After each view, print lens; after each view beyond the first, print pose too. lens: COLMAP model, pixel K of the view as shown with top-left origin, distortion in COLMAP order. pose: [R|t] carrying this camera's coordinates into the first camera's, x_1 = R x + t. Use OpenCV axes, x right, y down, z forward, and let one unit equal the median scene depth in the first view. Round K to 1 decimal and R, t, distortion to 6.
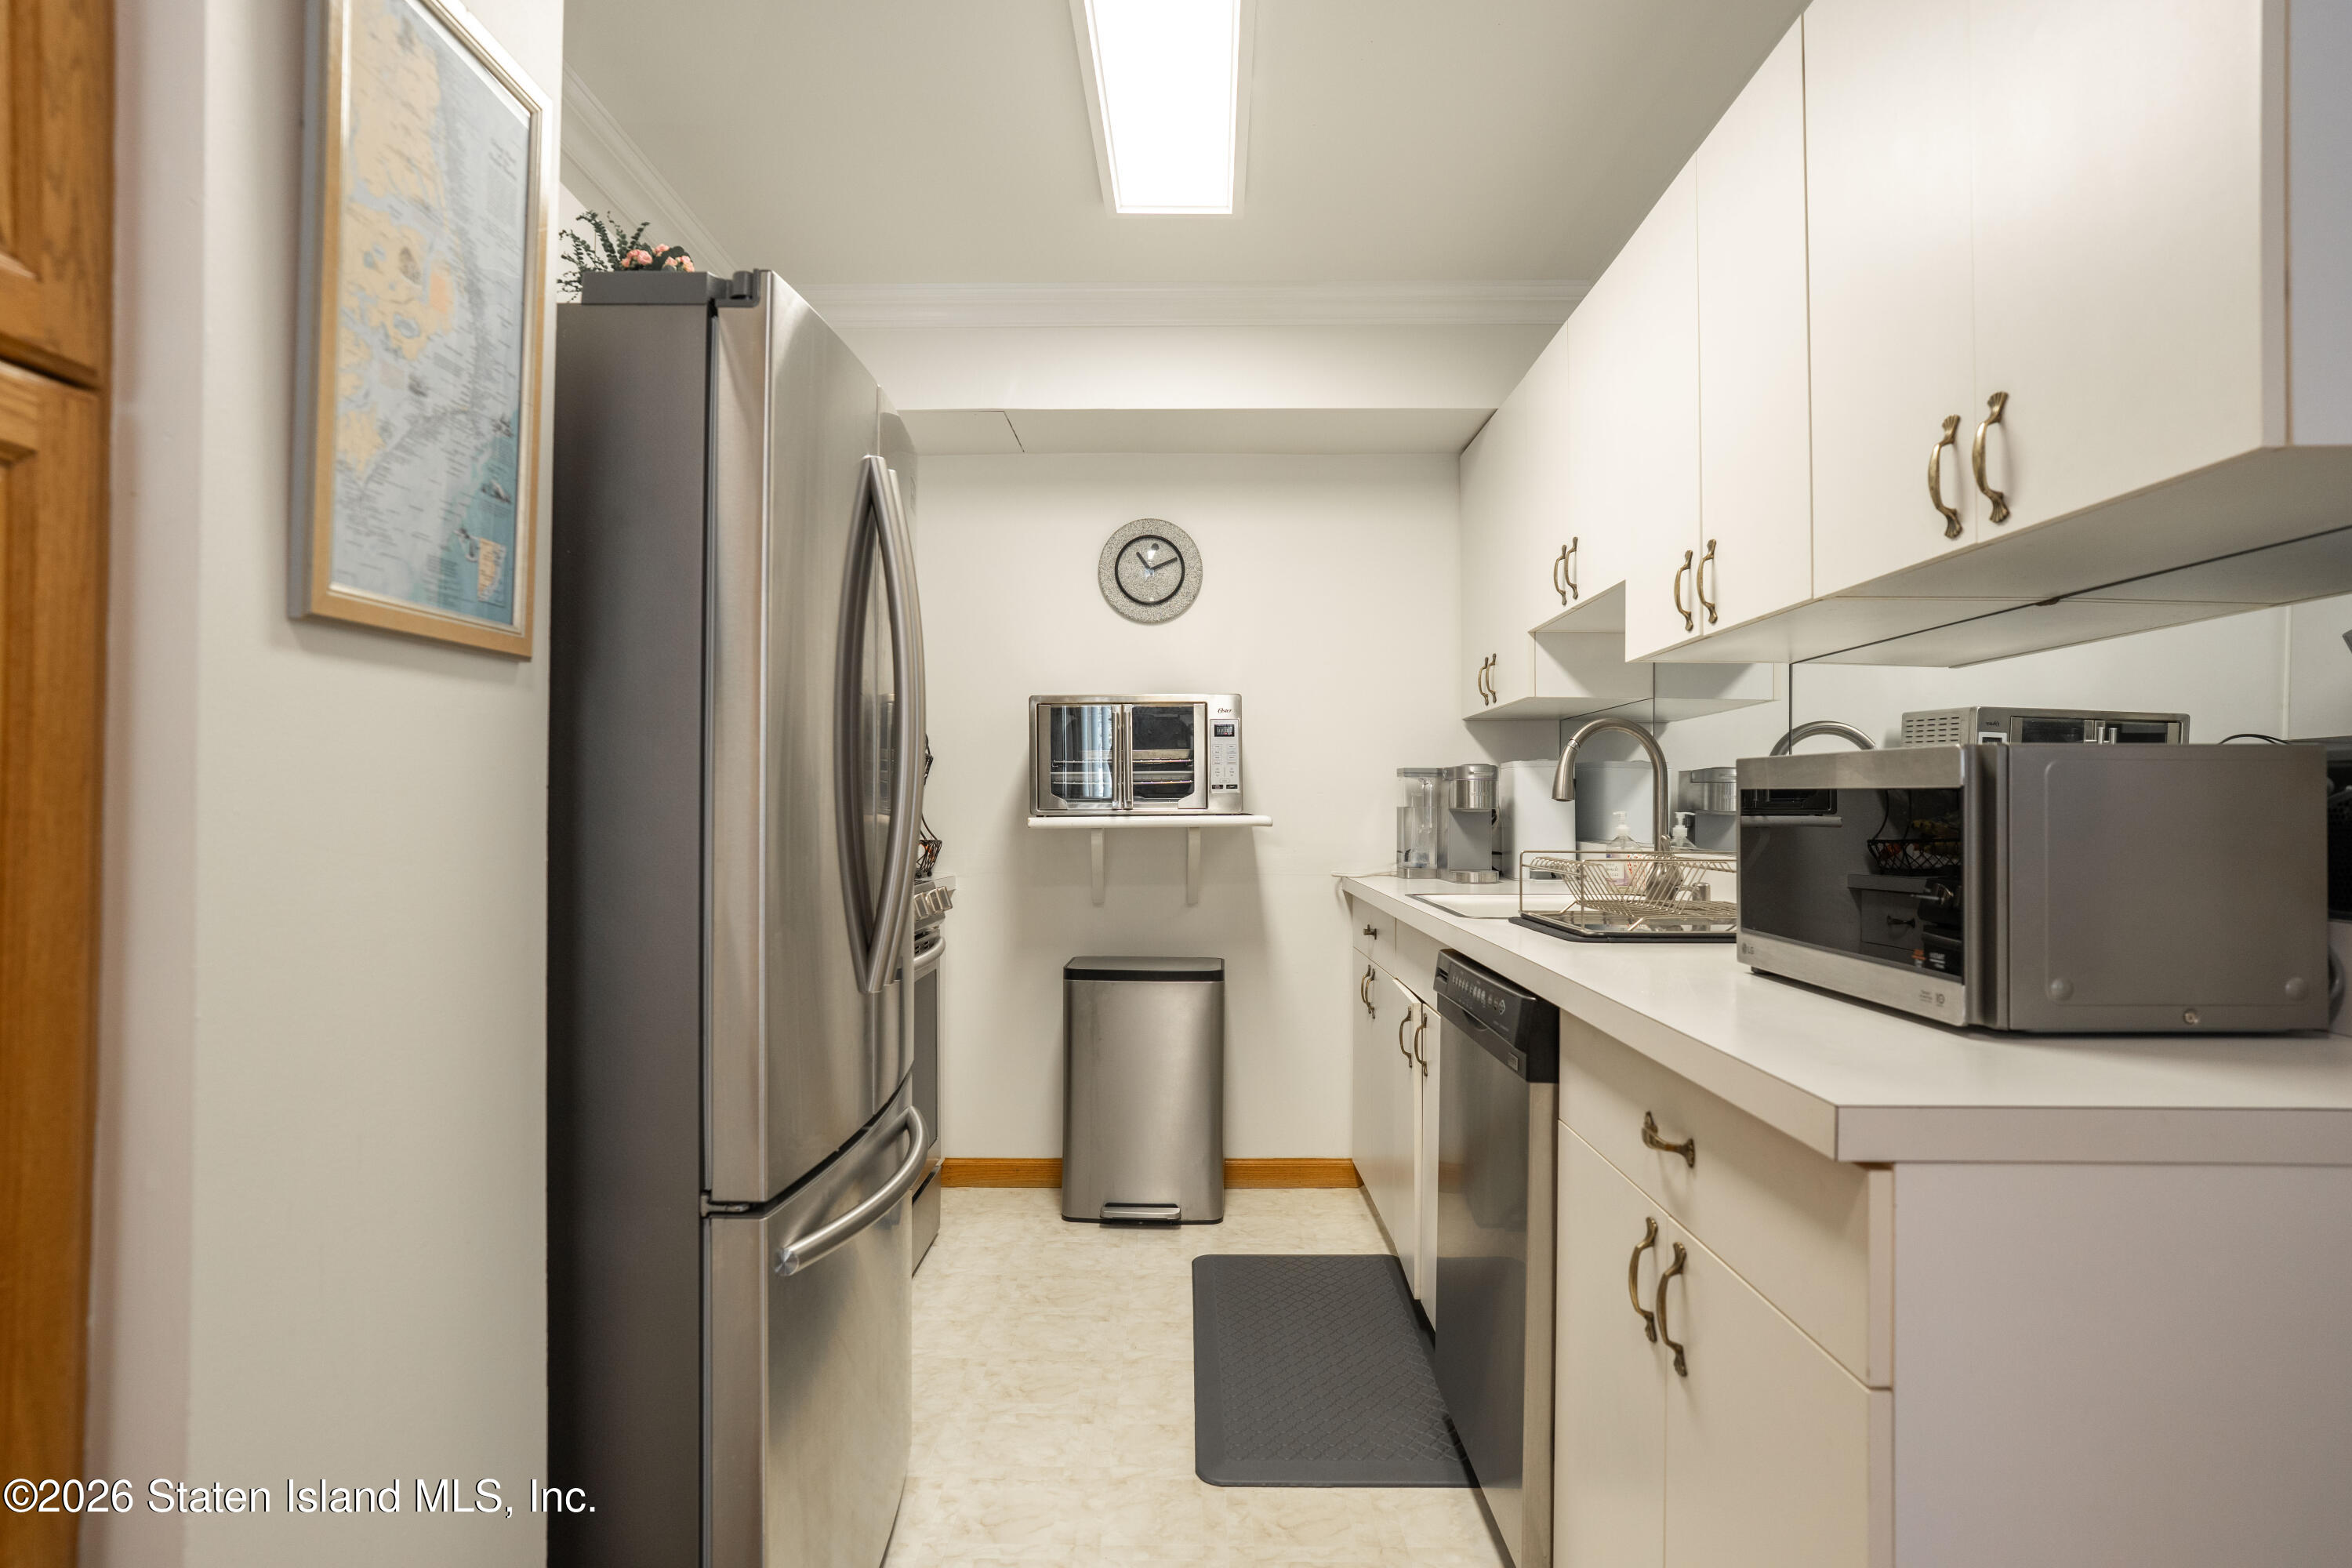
lens RADIAL K [[1293.3, 0, 1169.3], [0, 1293.3, 780.6], [0, 0, 1]] dist [-0.055379, 0.052036]
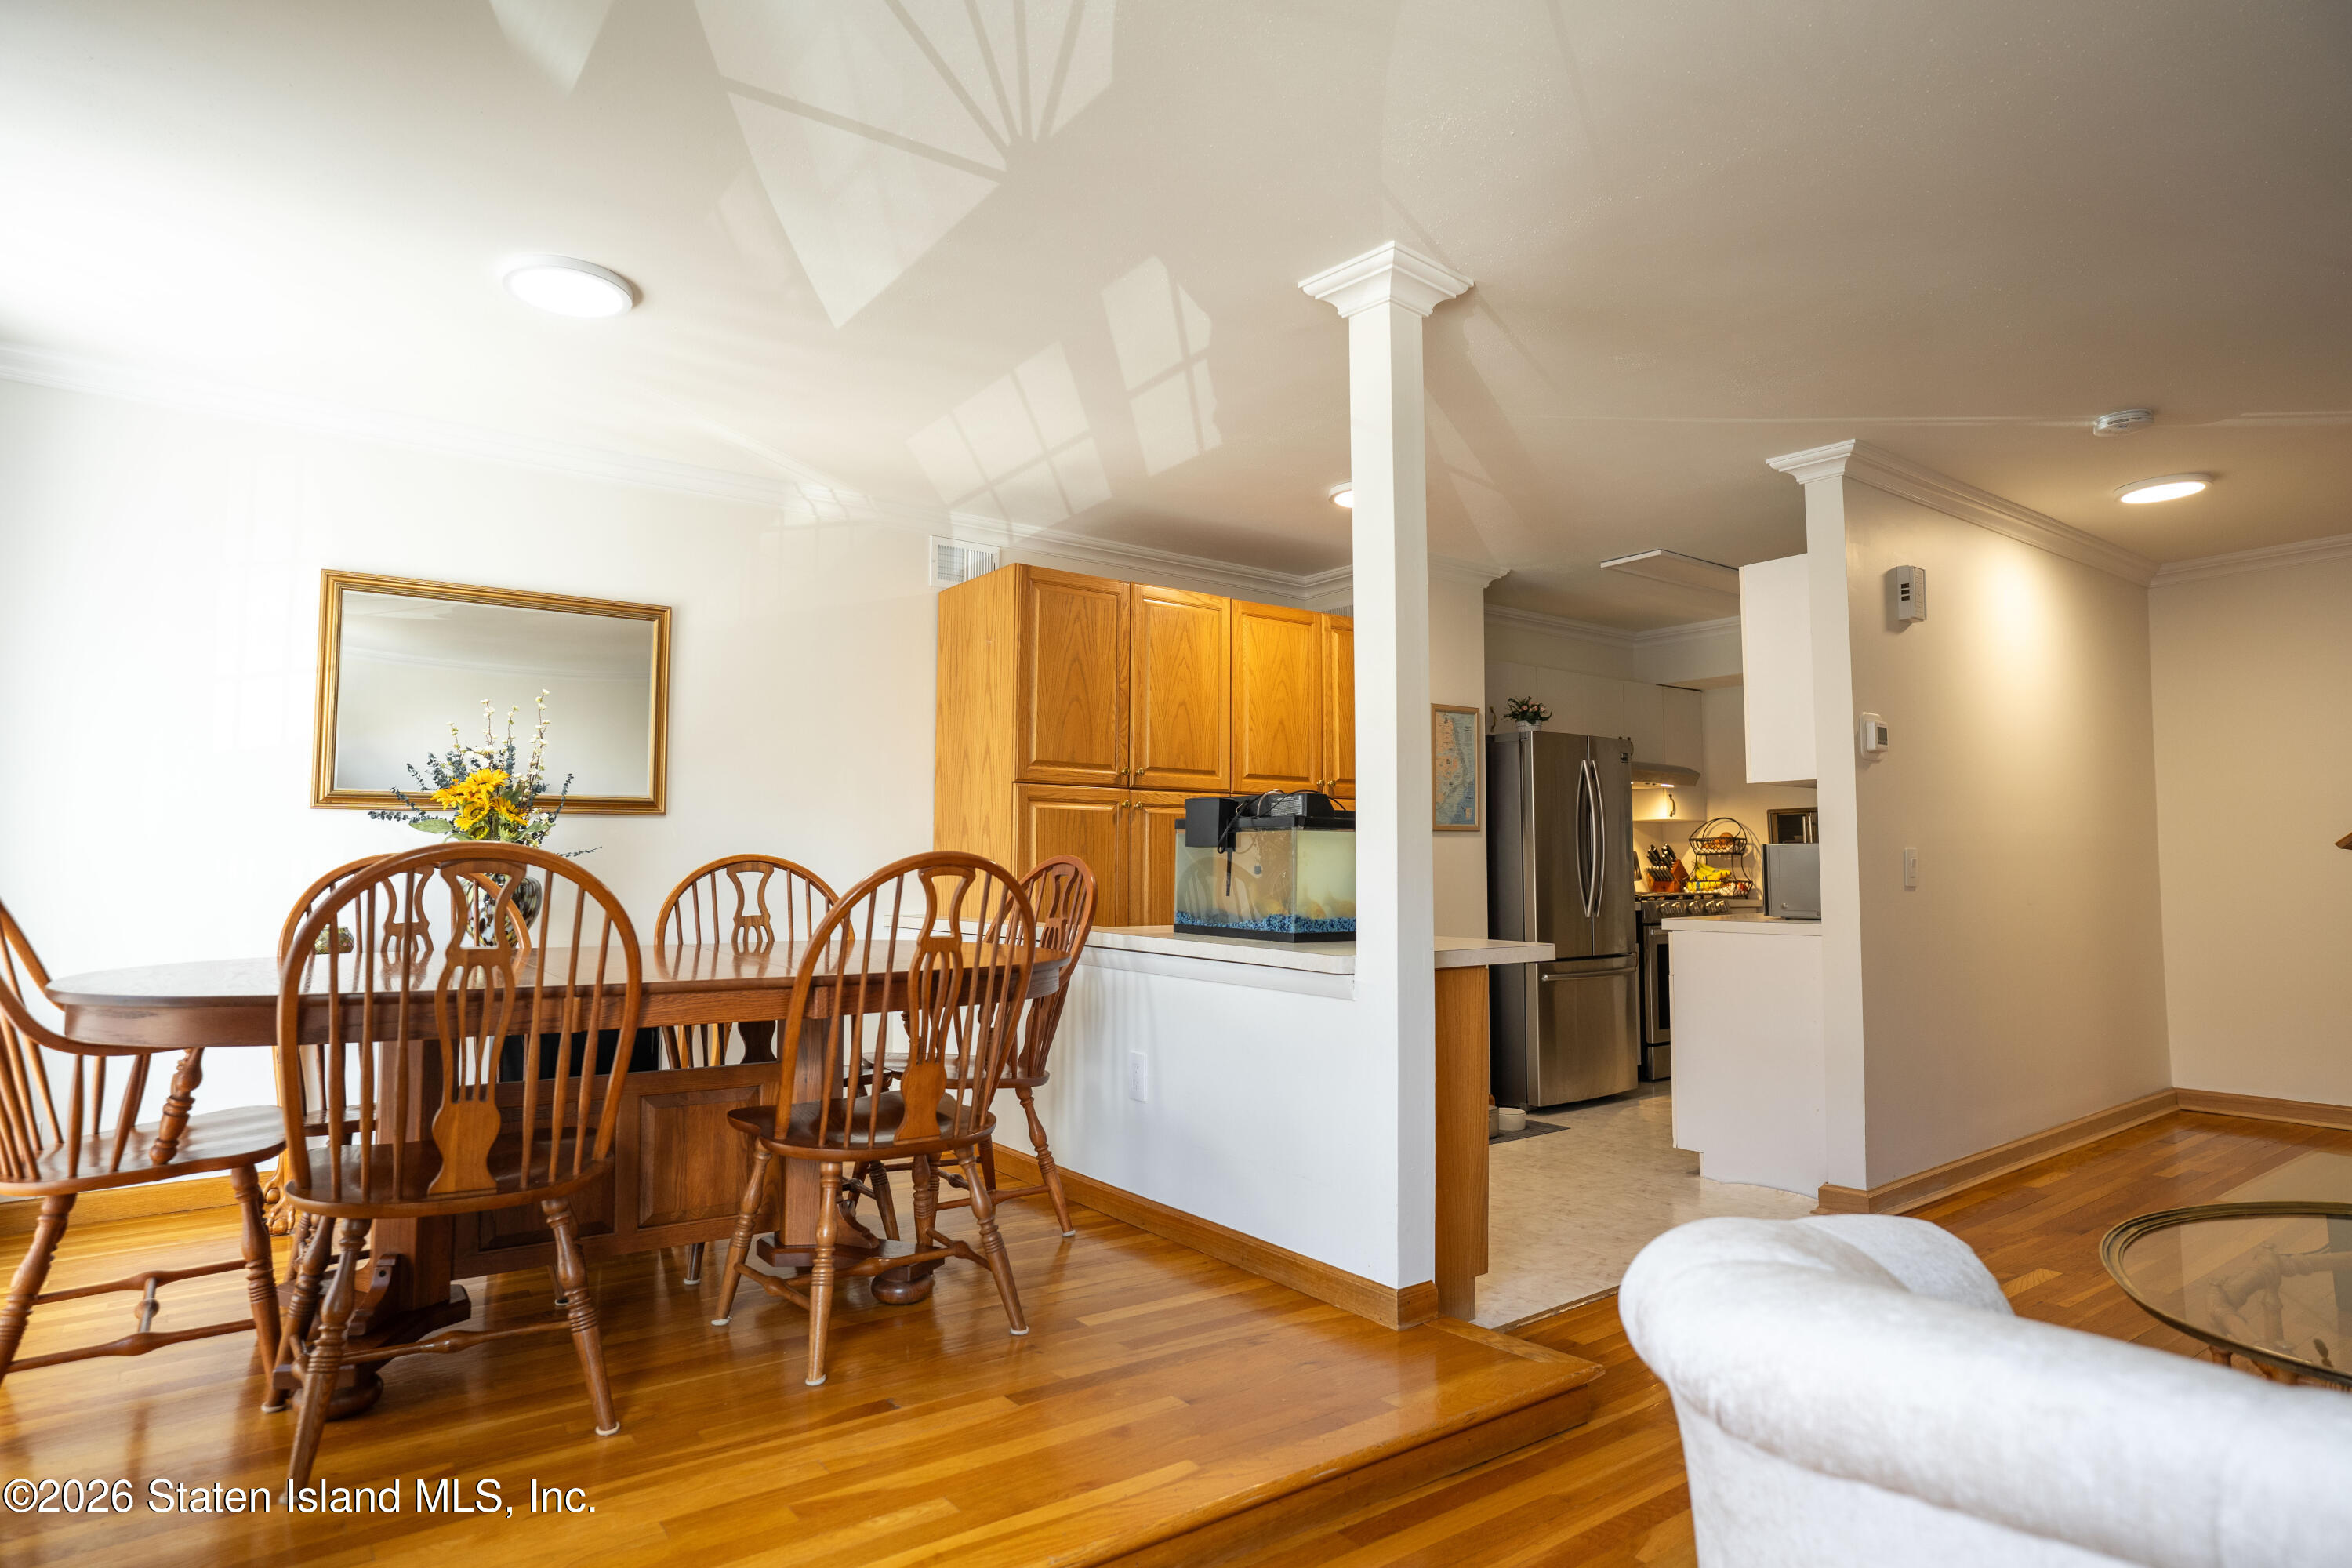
lens RADIAL K [[1293.3, 0, 1169.3], [0, 1293.3, 780.6], [0, 0, 1]] dist [-0.055379, 0.052036]
pose [[0.614281, -0.059017, -0.786877, 2.206103], [0.017024, 0.997958, -0.061558, -0.007462], [0.788903, 0.024418, 0.614032, -2.437530]]
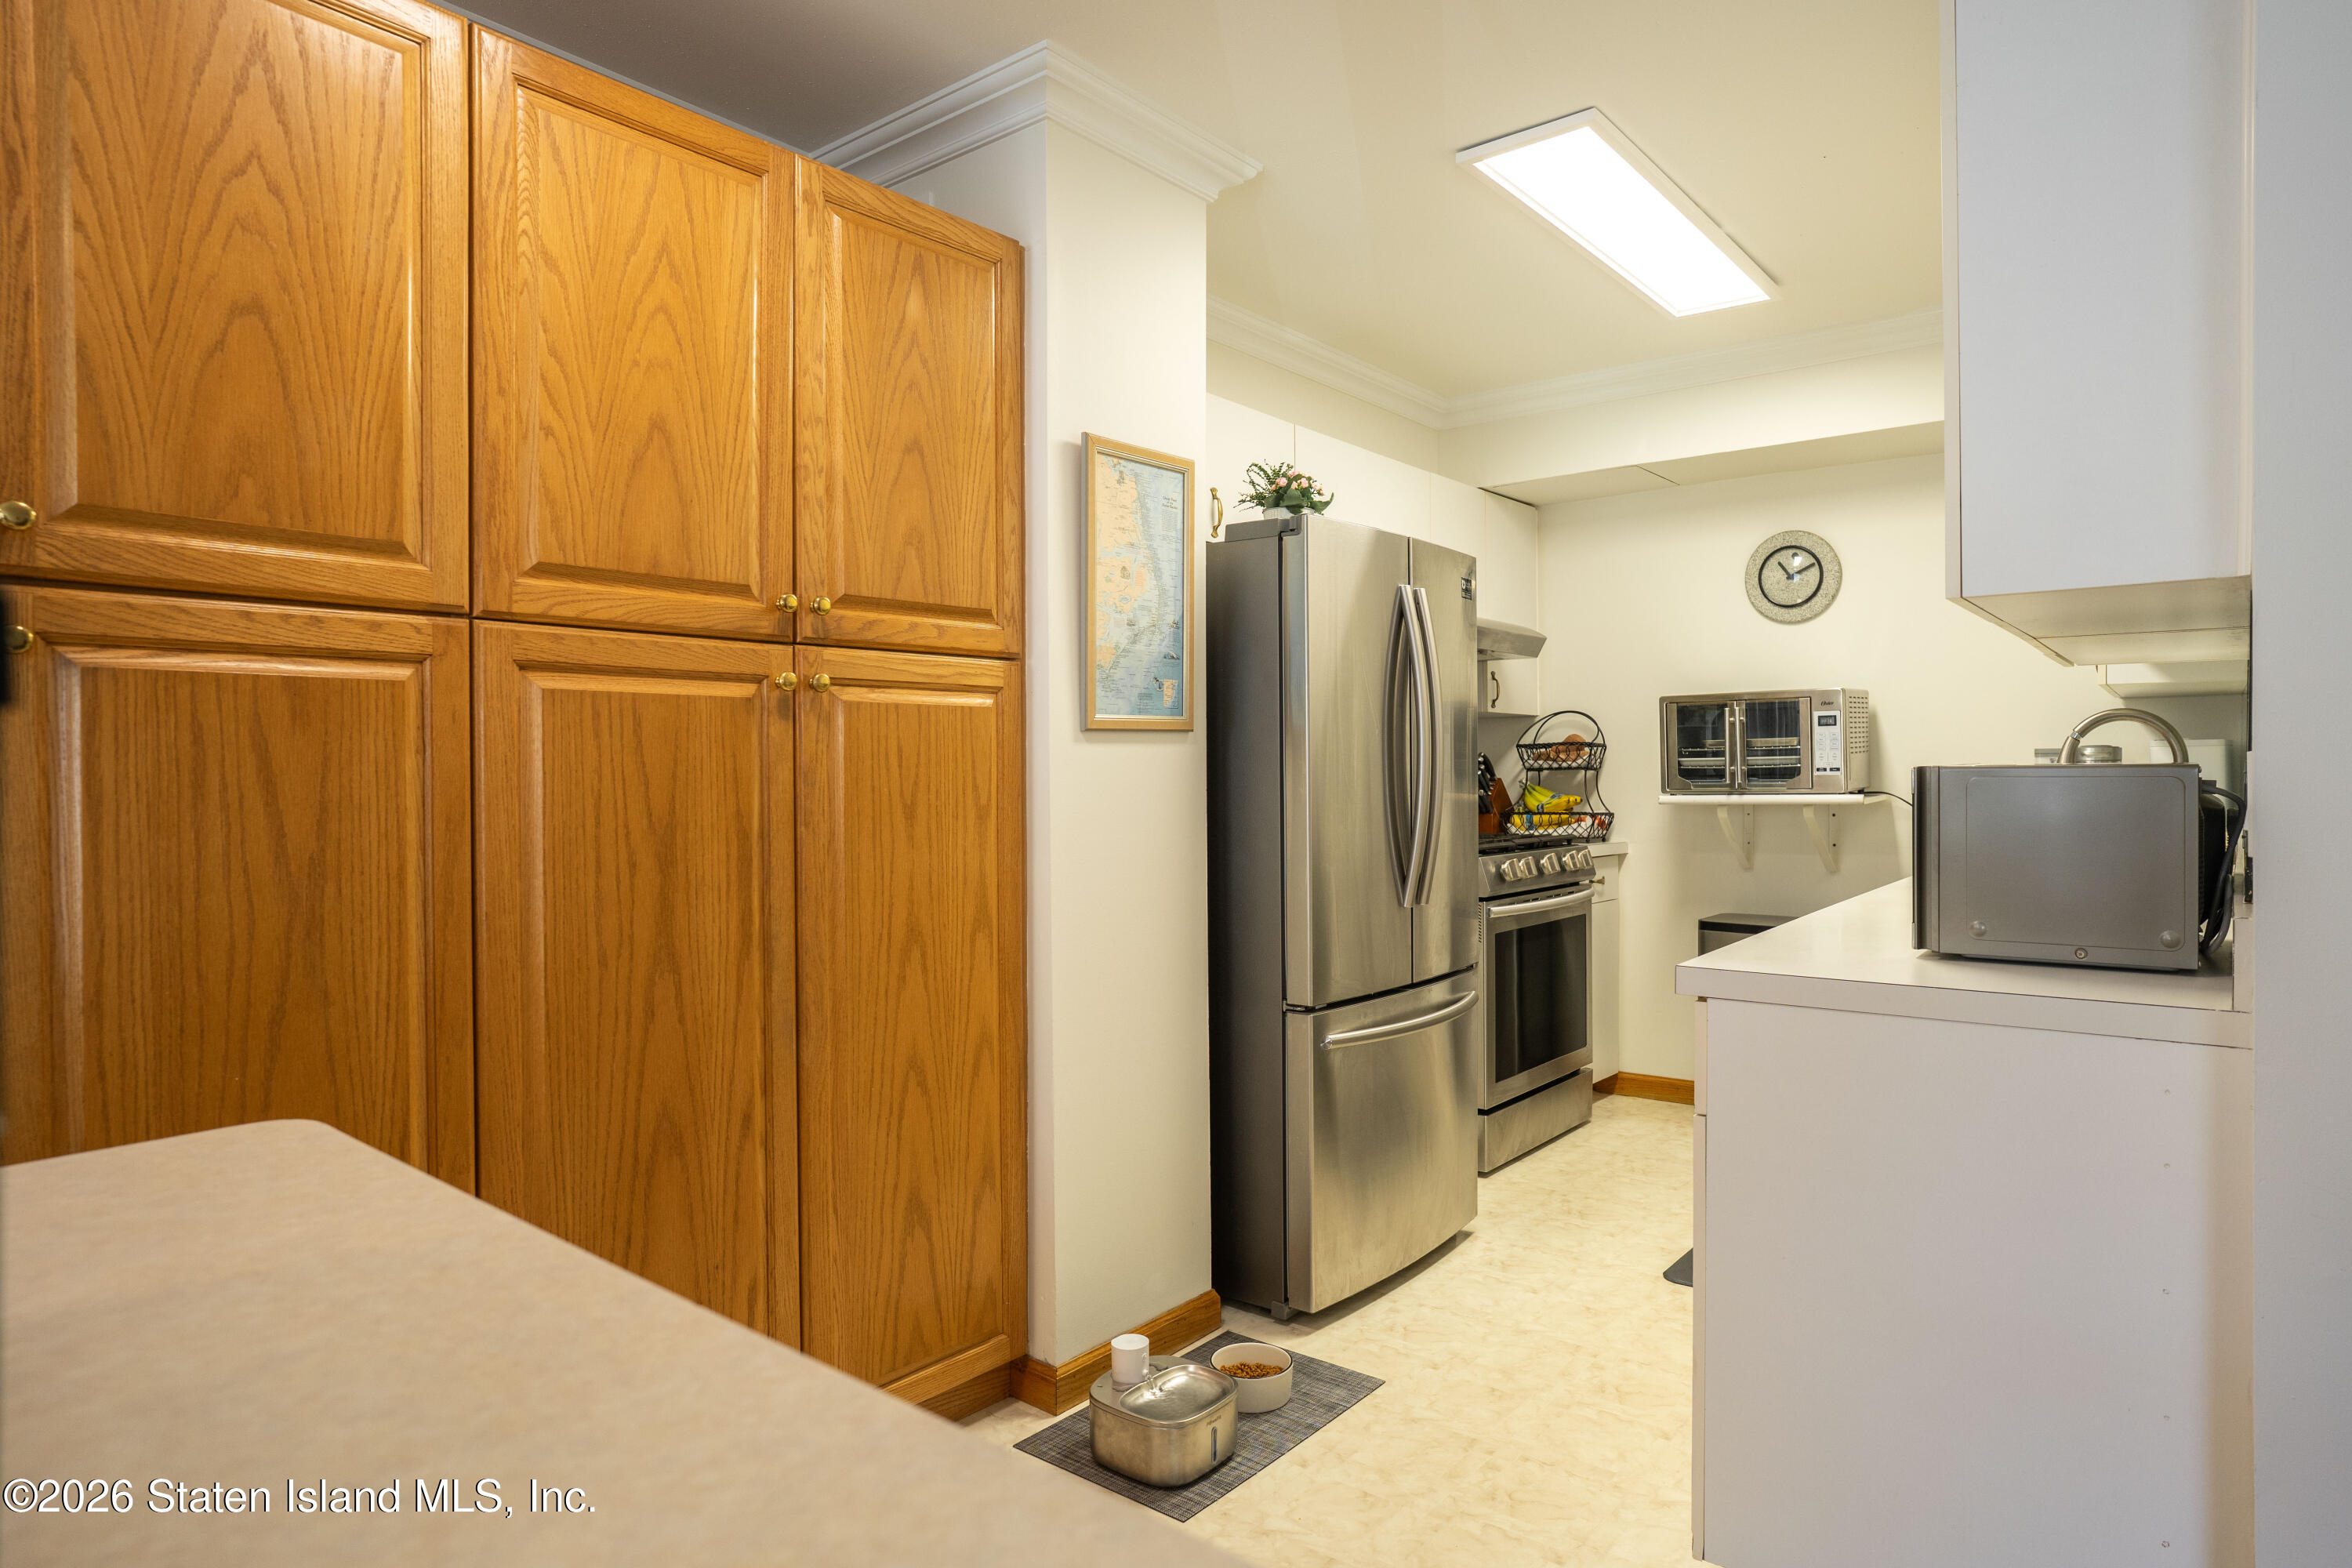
lens RADIAL K [[1309.3, 0, 1176.0], [0, 1309.3, 784.0], [0, 0, 1]] dist [-0.000941, -0.000366]
pose [[0.783575, -0.003230, -0.621288, 0.727968], [0.022118, 0.999498, 0.022699, -0.050331], [0.620903, -0.031528, 0.783253, -0.631238]]
